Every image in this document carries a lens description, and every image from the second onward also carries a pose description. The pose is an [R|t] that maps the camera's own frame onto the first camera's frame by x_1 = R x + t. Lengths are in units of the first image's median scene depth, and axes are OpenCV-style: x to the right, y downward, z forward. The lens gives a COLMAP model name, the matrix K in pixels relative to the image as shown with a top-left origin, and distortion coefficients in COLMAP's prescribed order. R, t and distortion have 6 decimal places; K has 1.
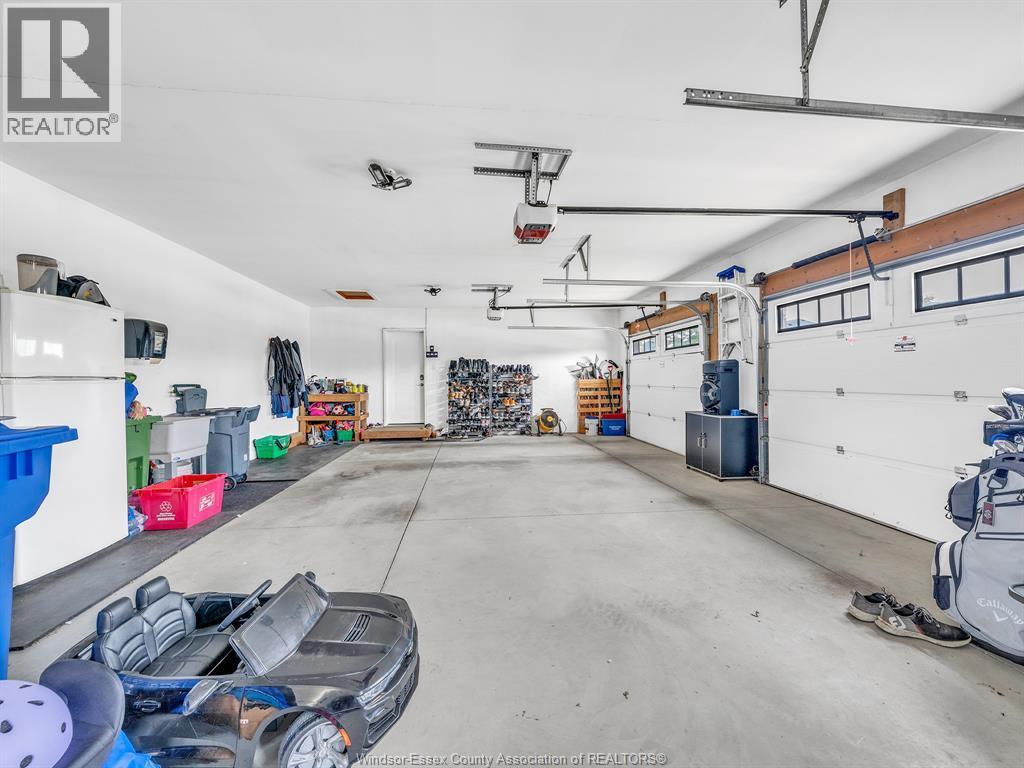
lens RADIAL K [[417.8, 0, 512.0], [0, 417.8, 384.0], [0, 0, 1]] dist [-0.030374, -0.000029]
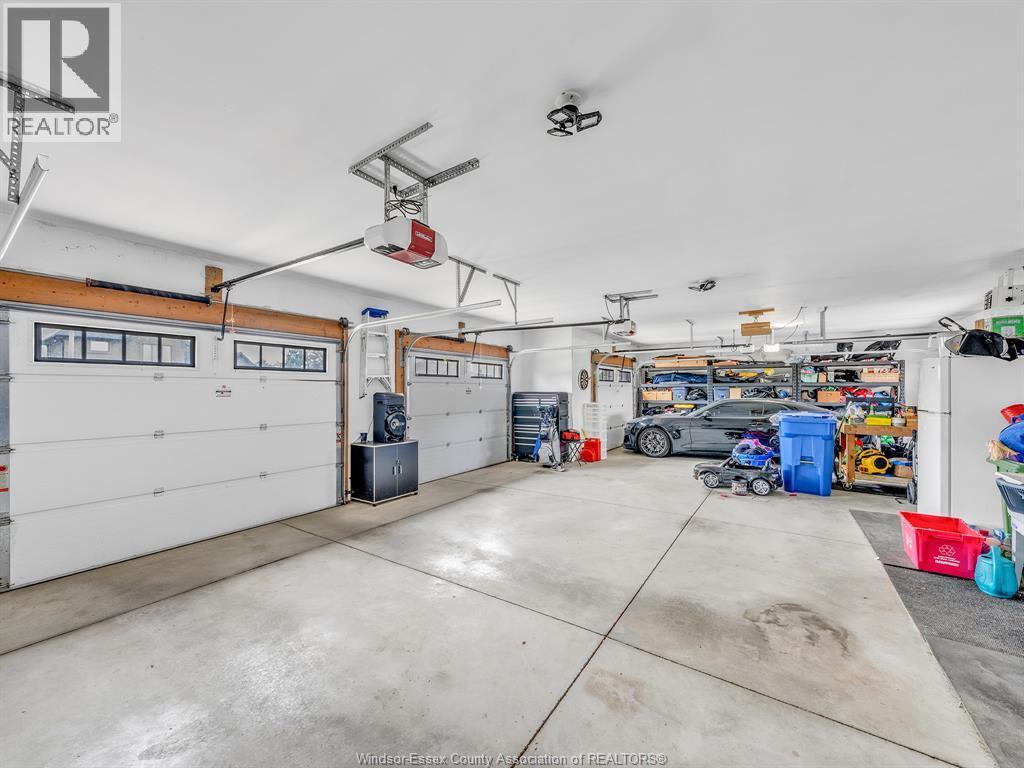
lens RADIAL K [[391.7, 0, 512.0], [0, 391.7, 384.0], [0, 0, 1]] dist [-0.001283, 0.000039]
pose [[-0.752320, 0.020041, 0.658492, -0.605541], [0.009047, 0.999757, -0.020091, -0.077479], [-0.658735, -0.009157, -0.752319, 2.174715]]
